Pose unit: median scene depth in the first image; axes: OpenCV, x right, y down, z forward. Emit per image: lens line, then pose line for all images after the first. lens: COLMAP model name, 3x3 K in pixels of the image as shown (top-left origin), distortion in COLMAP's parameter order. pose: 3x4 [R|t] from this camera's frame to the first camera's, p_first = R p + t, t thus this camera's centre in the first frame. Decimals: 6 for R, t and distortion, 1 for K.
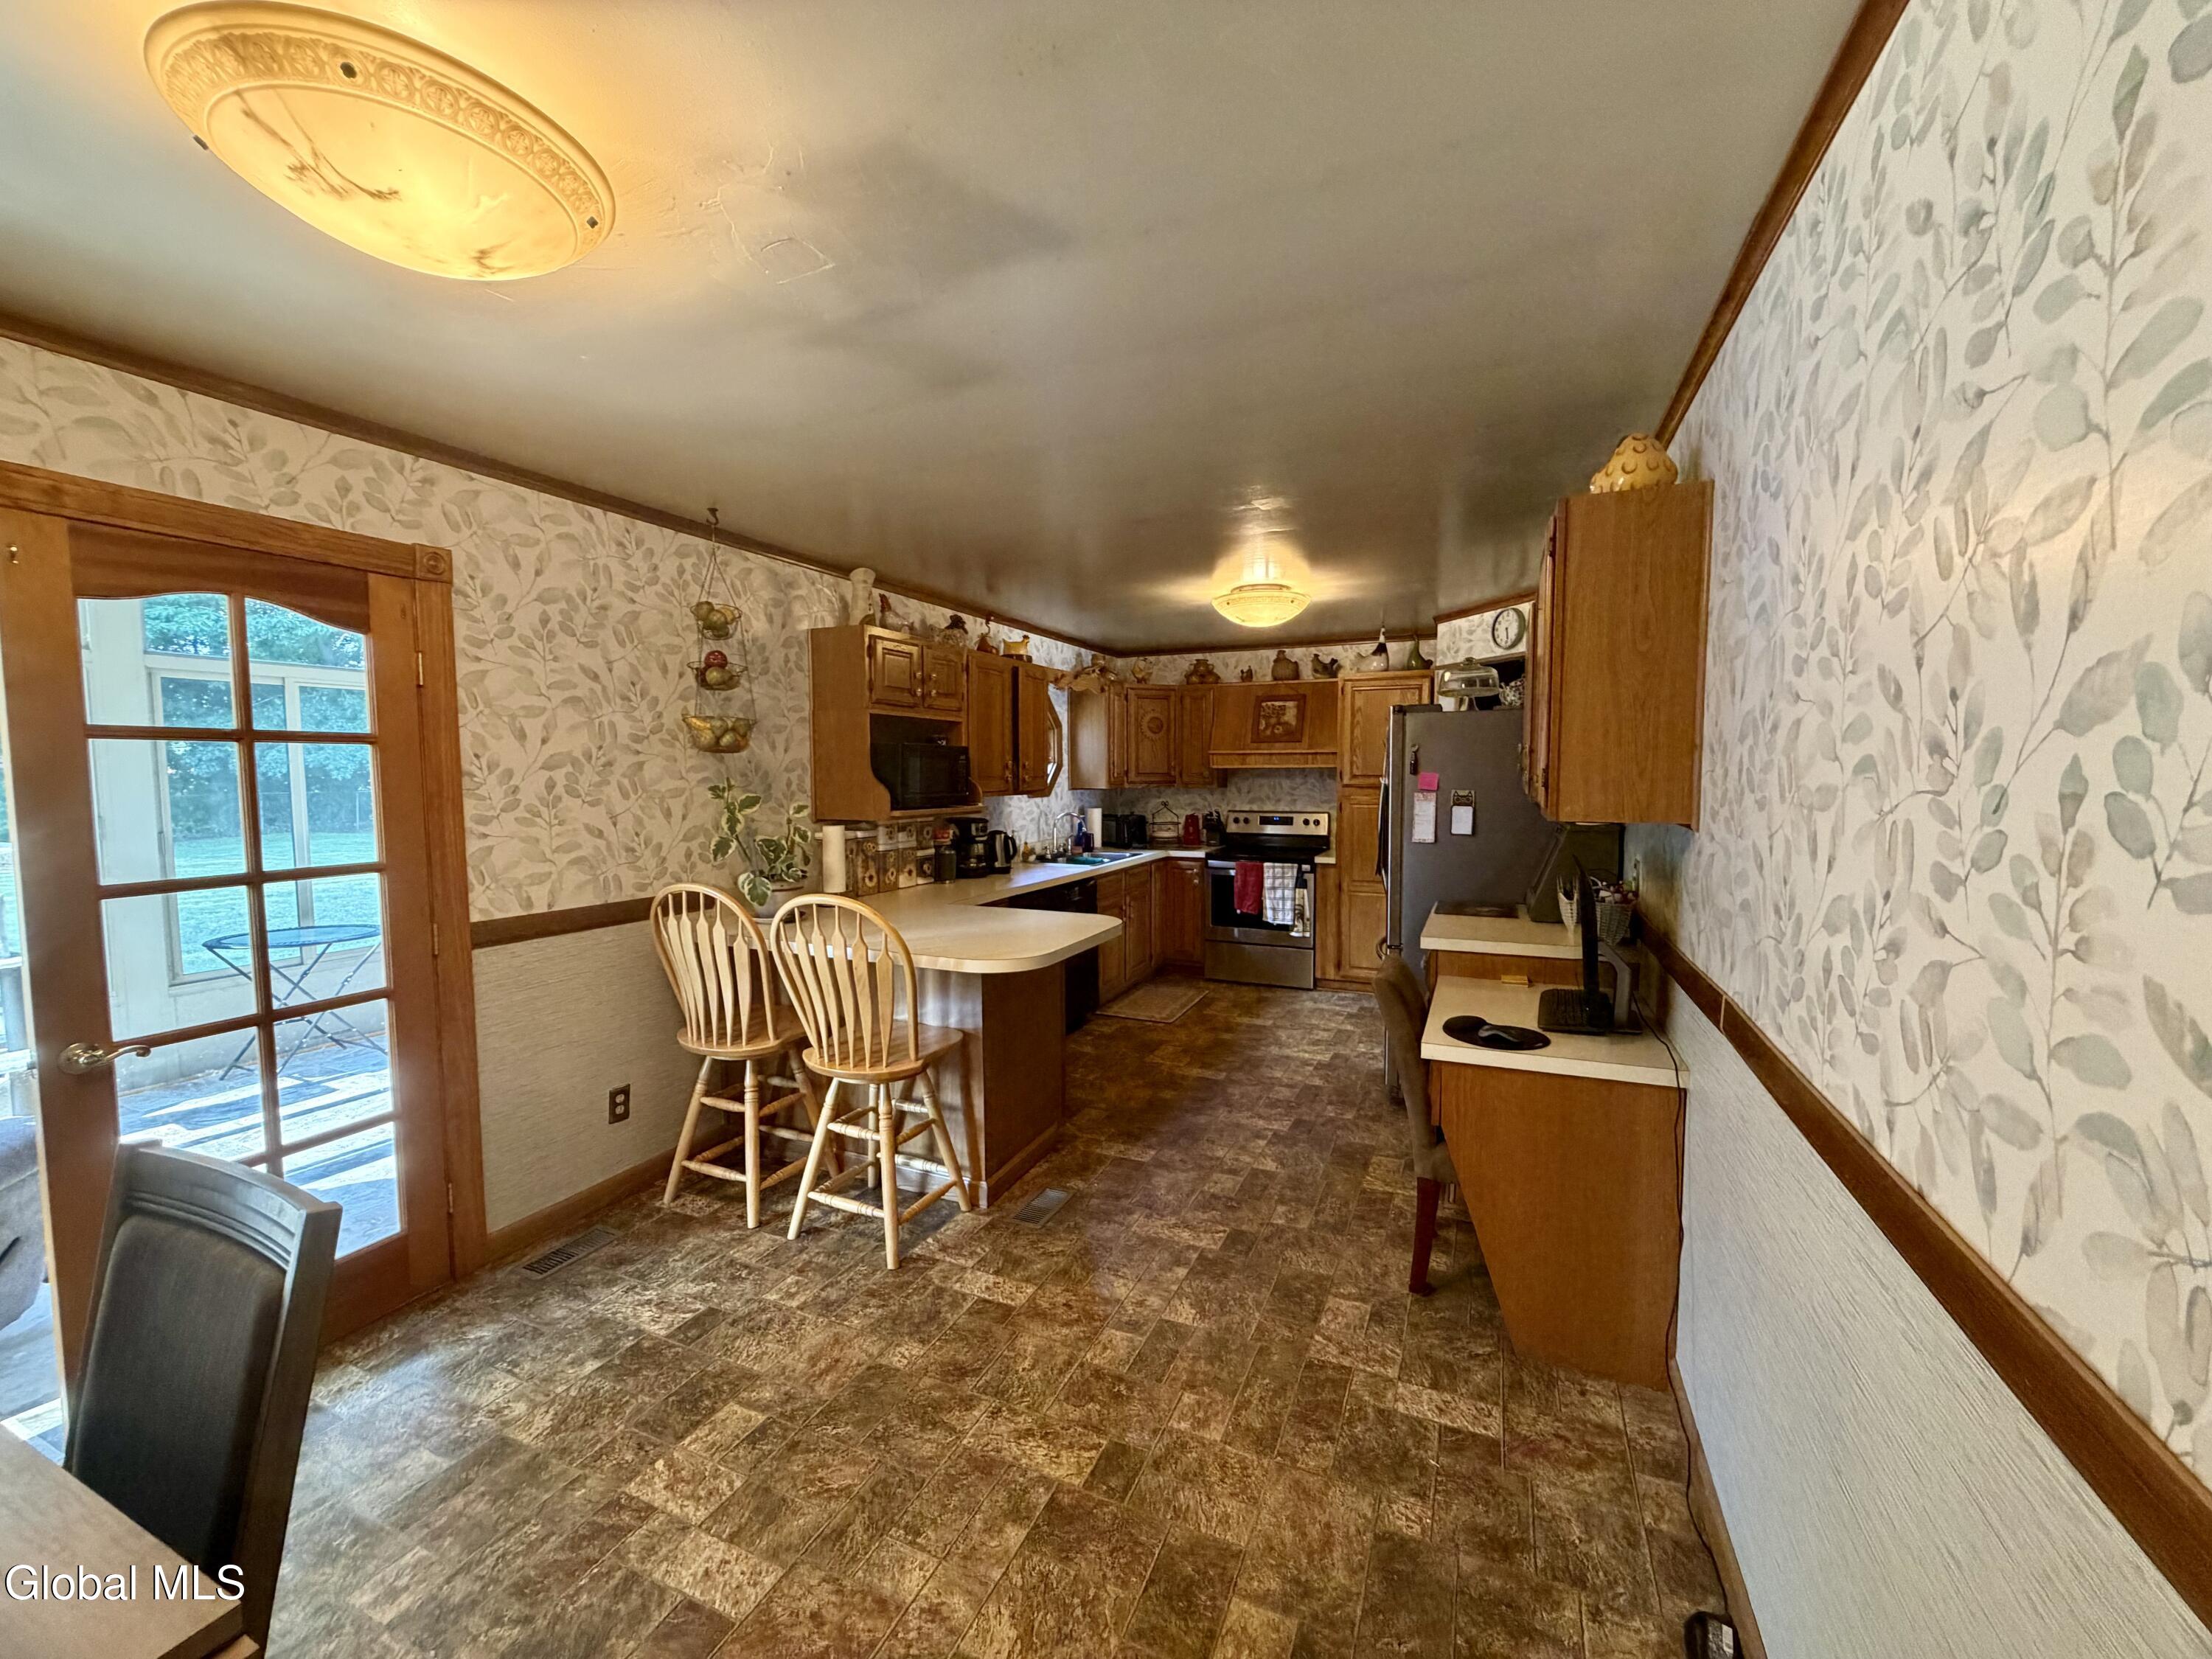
lens RADIAL K [[885.8, 0, 1100.7], [0, 885.8, 828.0], [0, 0, 1]] dist [0.000532, -0.000032]
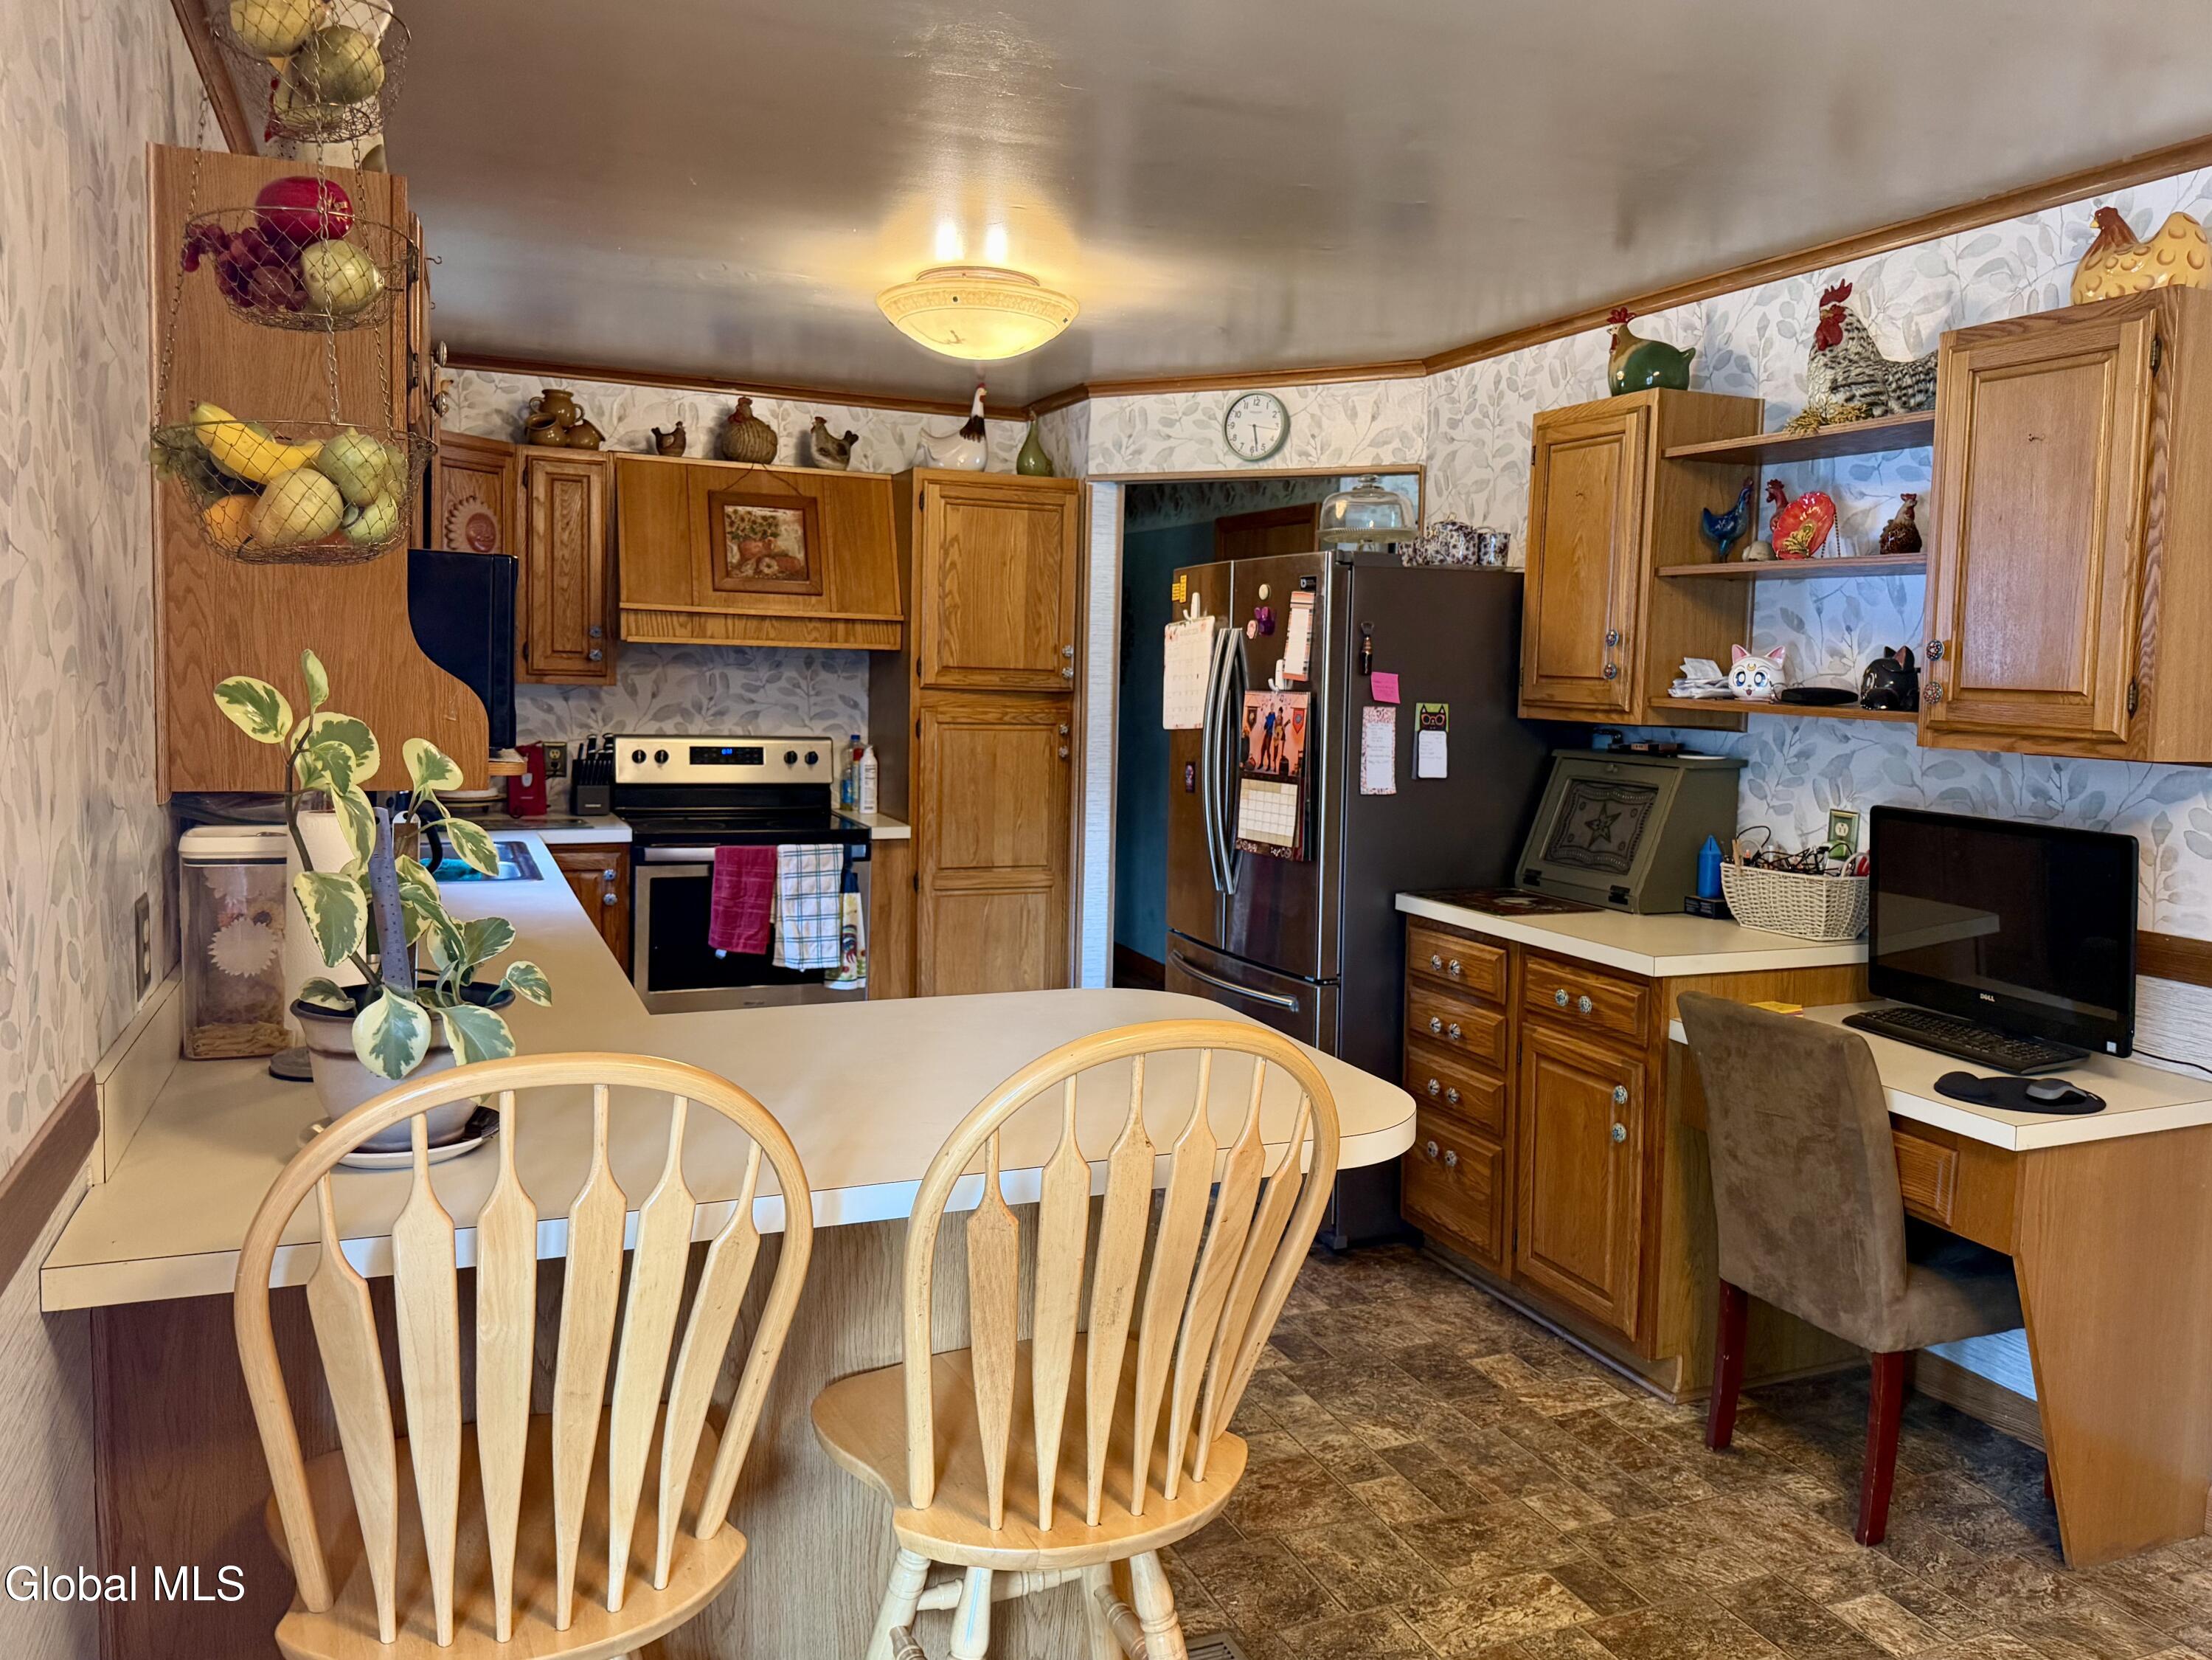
lens RADIAL K [[1626.6, 0, 1111.1], [0, 1626.6, 789.7], [0, 0, 1]] dist [0.042040, -0.003445]
pose [[0.648056, -0.035918, 0.760745, -0.654036], [0.018170, 0.999332, 0.031704, -0.027321], [-0.761376, -0.006723, 0.648276, 0.531082]]
